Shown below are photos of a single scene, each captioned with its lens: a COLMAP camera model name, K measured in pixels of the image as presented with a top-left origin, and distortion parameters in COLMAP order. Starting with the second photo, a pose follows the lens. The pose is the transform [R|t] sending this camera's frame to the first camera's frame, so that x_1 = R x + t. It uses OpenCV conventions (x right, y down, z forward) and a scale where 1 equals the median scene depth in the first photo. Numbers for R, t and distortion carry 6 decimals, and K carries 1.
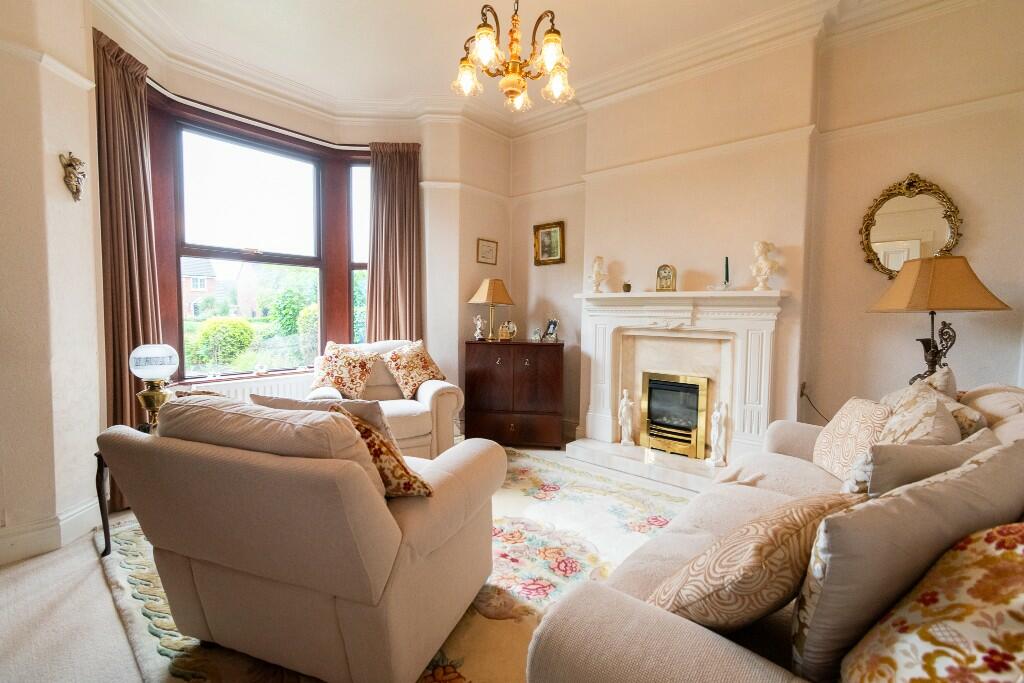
lens RADIAL K [[451.0, 0, 510.7], [0, 451.0, 334.9], [0, 0, 1]] dist [0.002458, 0.000014]
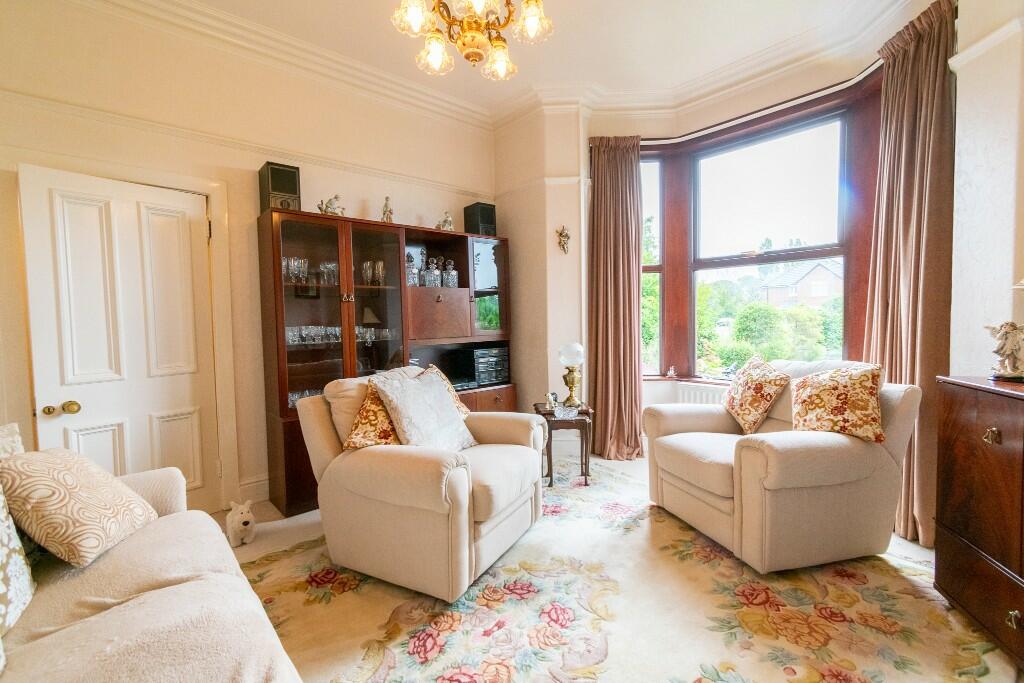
lens RADIAL K [[446.9, 0, 511.0], [0, 446.9, 337.7], [0, 0, 1]] dist [0.019733, 0.000093]
pose [[-0.146718, 0.036024, -0.988522, 0.485347], [-0.028147, 0.998780, 0.040575, -0.036831], [0.988778, 0.033777, -0.145525, 0.712856]]
